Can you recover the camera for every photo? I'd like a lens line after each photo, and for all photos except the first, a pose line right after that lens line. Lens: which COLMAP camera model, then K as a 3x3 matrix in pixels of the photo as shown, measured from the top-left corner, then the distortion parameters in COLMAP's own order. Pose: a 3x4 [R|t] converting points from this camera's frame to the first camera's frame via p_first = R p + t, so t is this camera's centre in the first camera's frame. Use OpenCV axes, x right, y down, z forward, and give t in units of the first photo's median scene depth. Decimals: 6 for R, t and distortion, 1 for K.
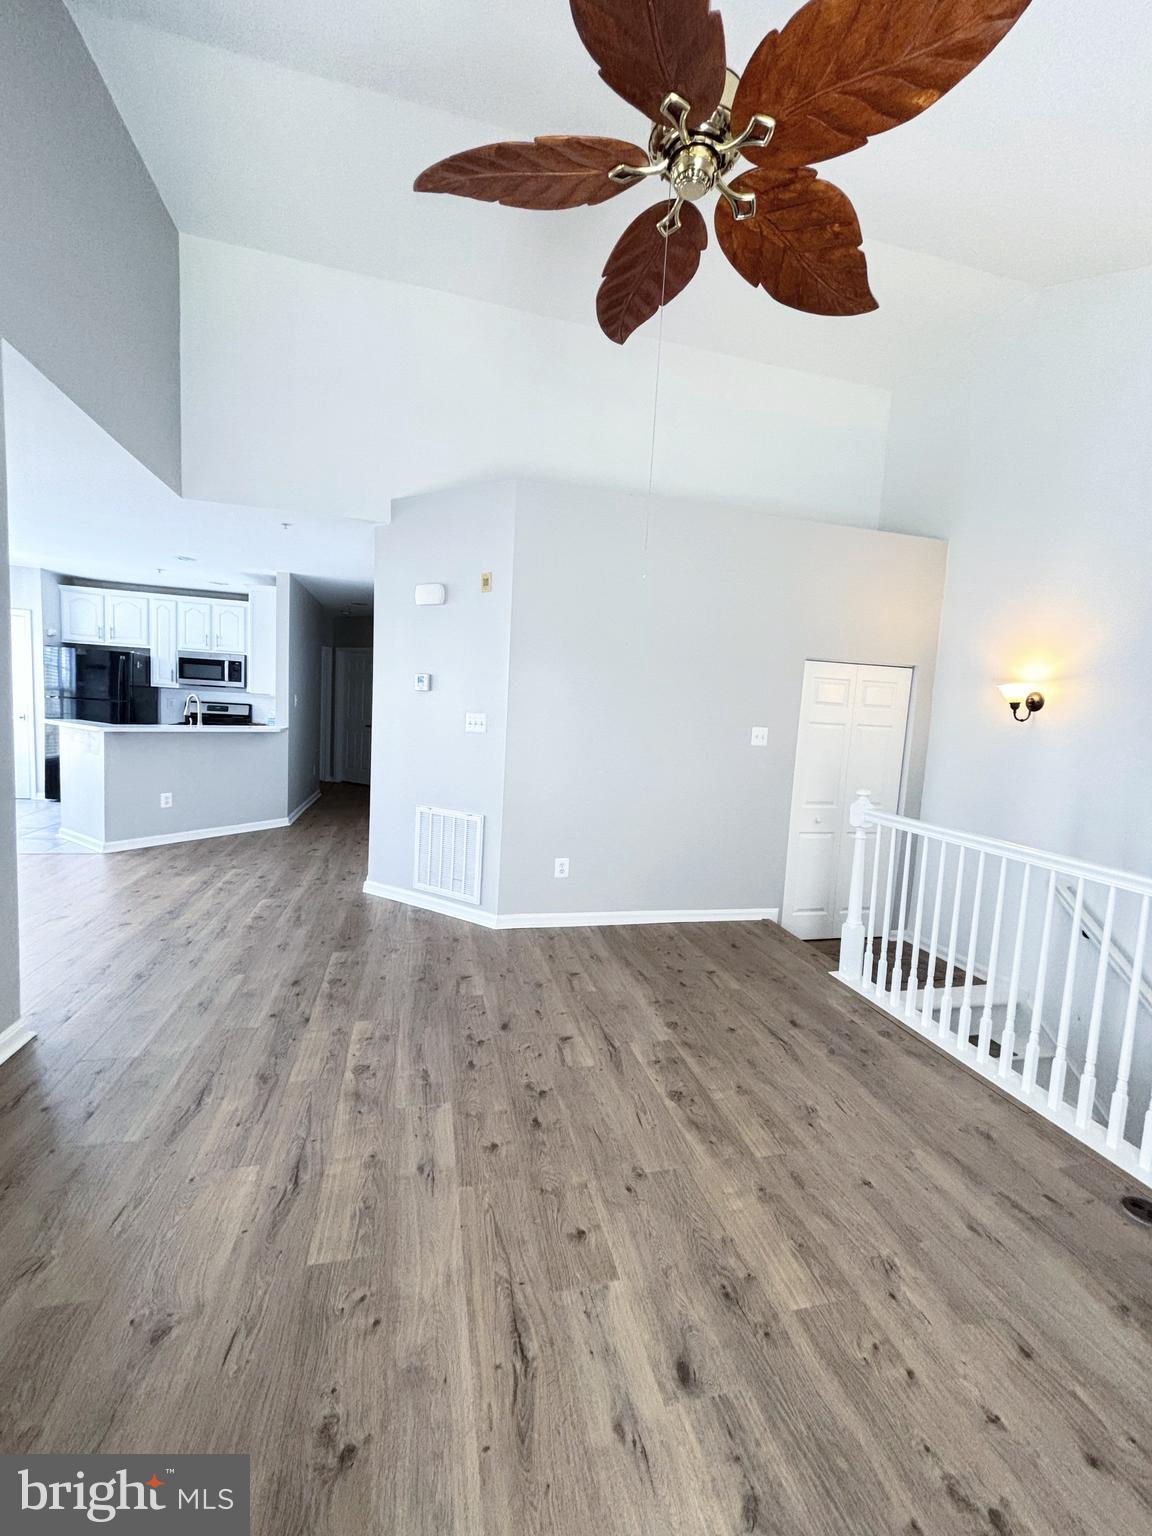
lens RADIAL K [[617.0, 0, 571.0], [0, 617.0, 767.5], [0, 0, 1]] dist [-0.001283, 0.001647]
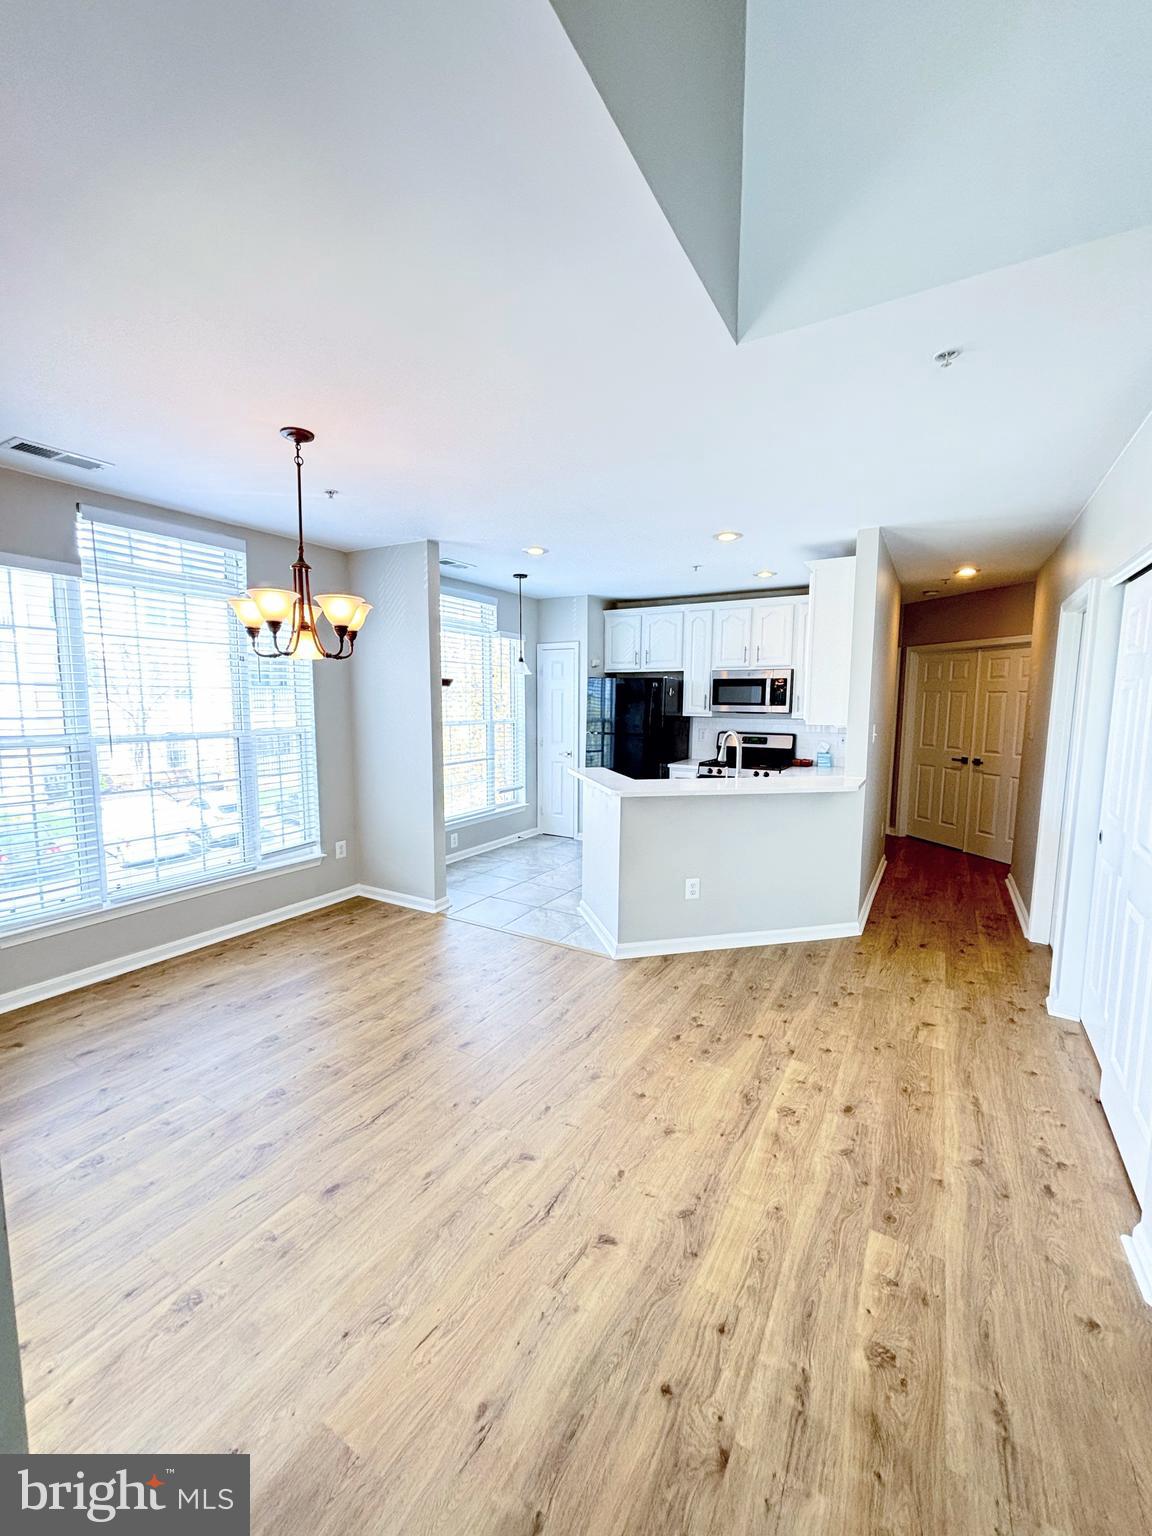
lens RADIAL K [[617.0, 0, 574.0], [0, 617.0, 768.2], [0, 0, 1]] dist [-0.001283, 0.001647]
pose [[0.711803, 0.026670, -0.701872, -0.311947], [-0.033239, 0.999438, 0.004267, -0.094297], [0.701592, 0.020292, 0.712290, 0.476455]]
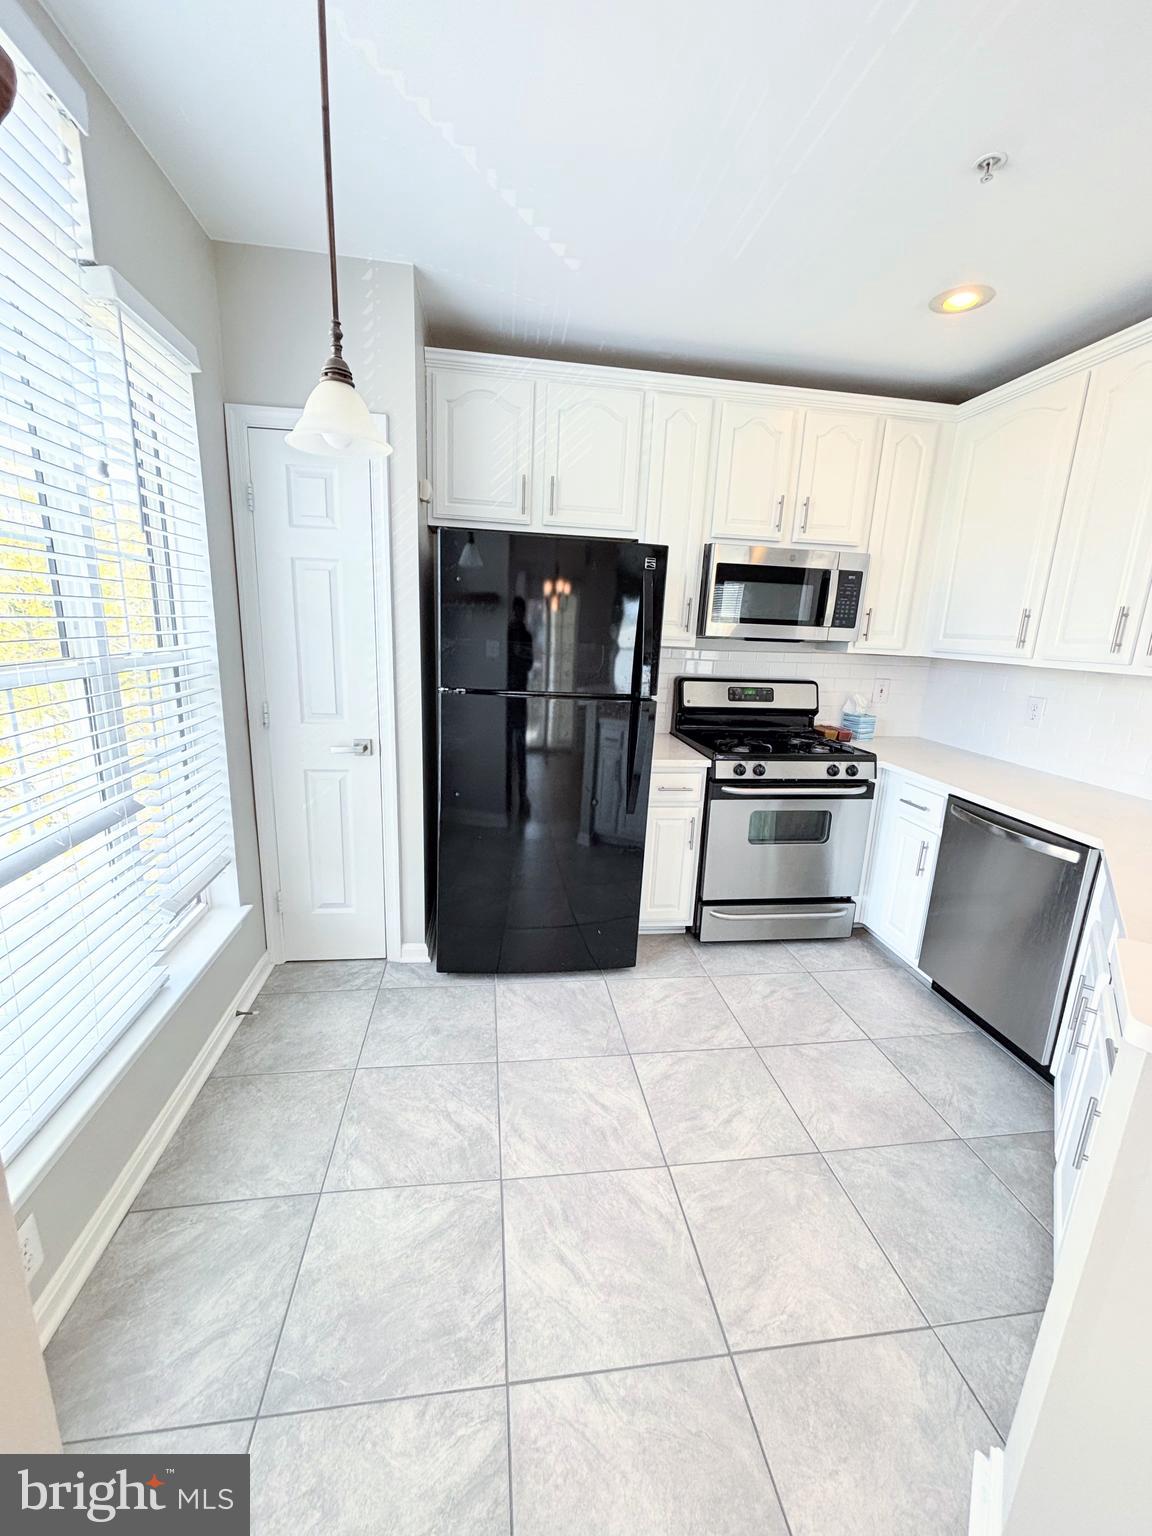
lens RADIAL K [[617.0, 0, 575.3], [0, 617.0, 768.7], [0, 0, 1]] dist [-0.001283, 0.001647]
pose [[0.995048, 0.008796, -0.099004, -1.082185], [0.004151, 0.991530, 0.129809, -0.167852], [0.099307, -0.129577, 0.986584, 0.980535]]
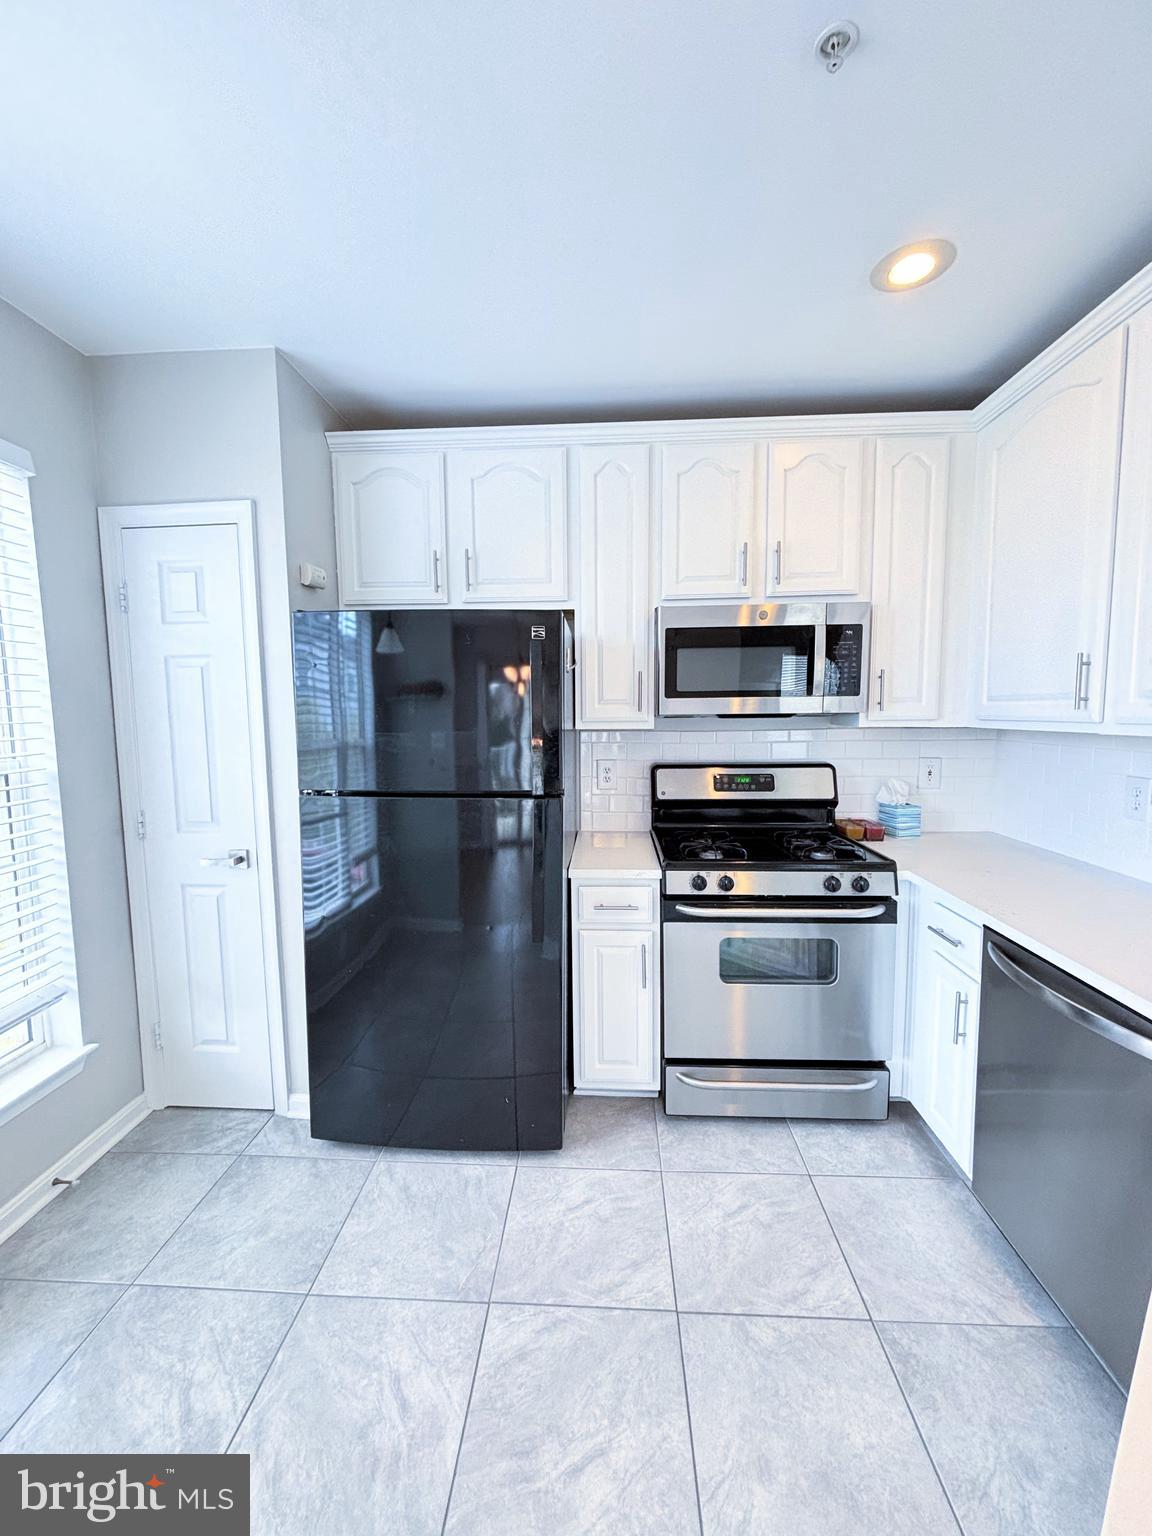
lens RADIAL K [[617.0, 0, 575.8], [0, 617.0, 769.1], [0, 0, 1]] dist [-0.001283, 0.001647]
pose [[0.954139, -0.038380, -0.296893, -0.938716], [0.035937, 0.999260, -0.013684, -0.170320], [0.297198, 0.002387, 0.954813, 1.112013]]
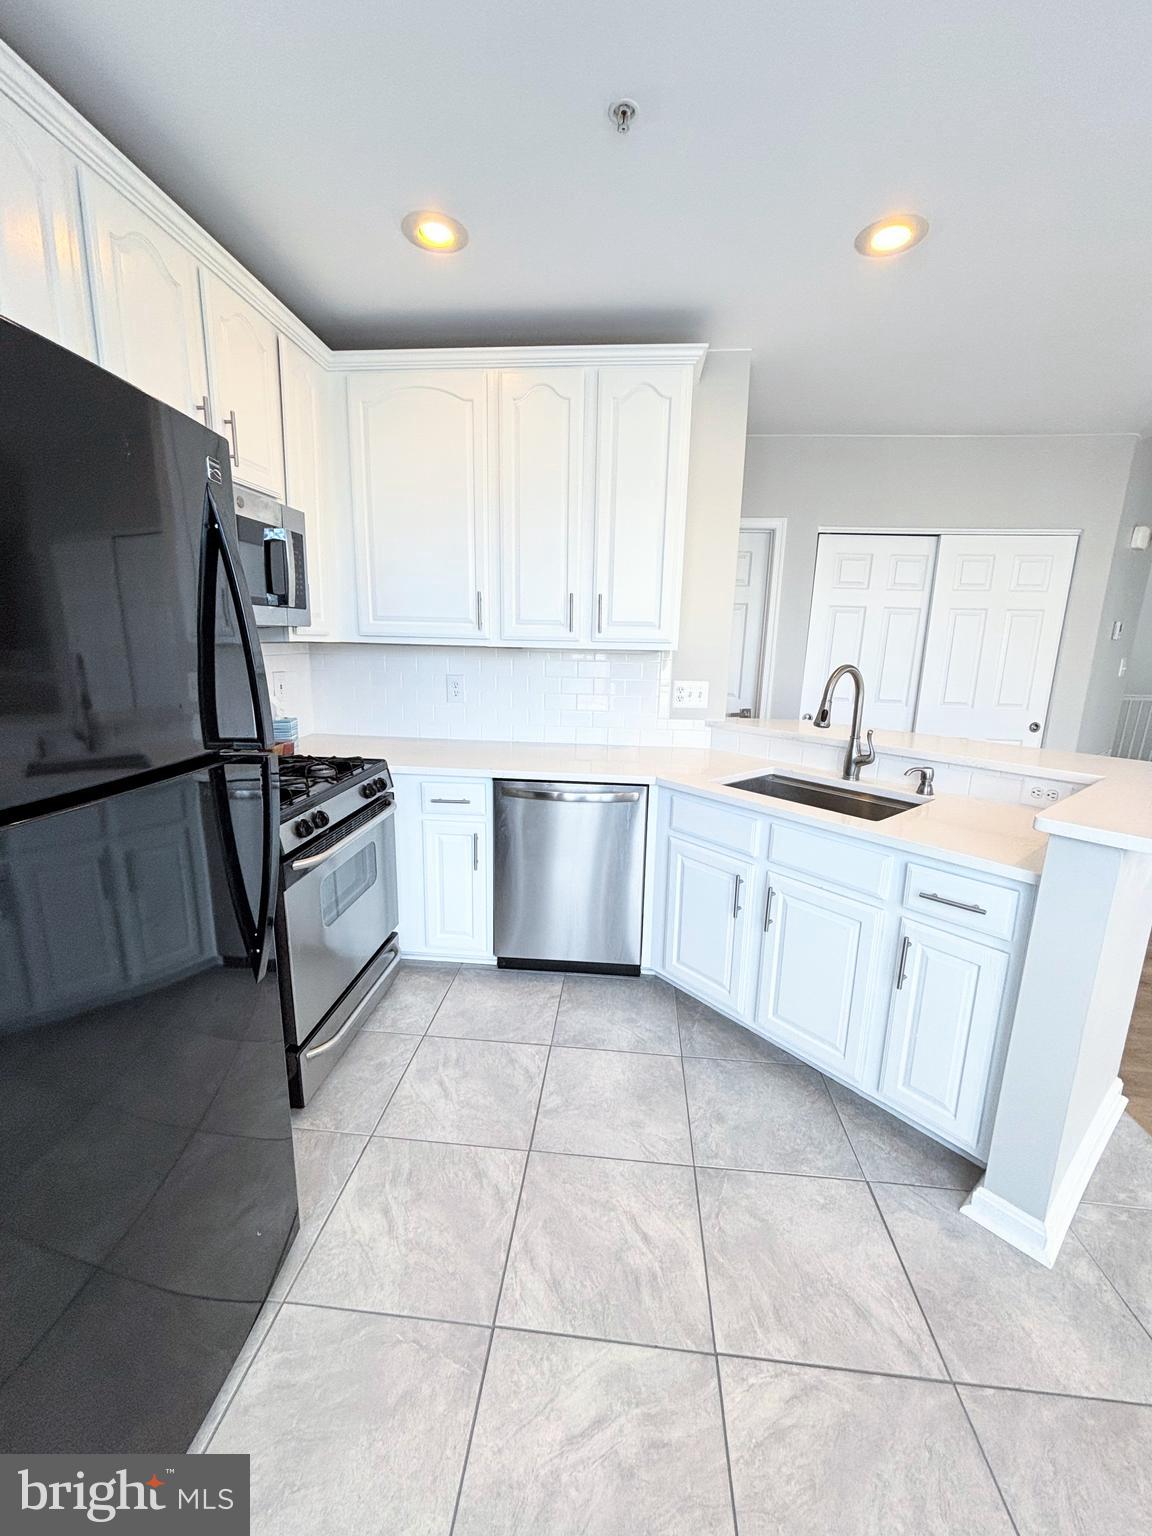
lens RADIAL K [[617.0, 0, 575.8], [0, 617.0, 768.8], [0, 0, 1]] dist [-0.001283, 0.001647]
pose [[0.326528, -0.244496, 0.913018, -1.259643], [0.085597, 0.969644, 0.229048, -0.197436], [-0.941304, 0.003362, 0.337544, 1.275683]]
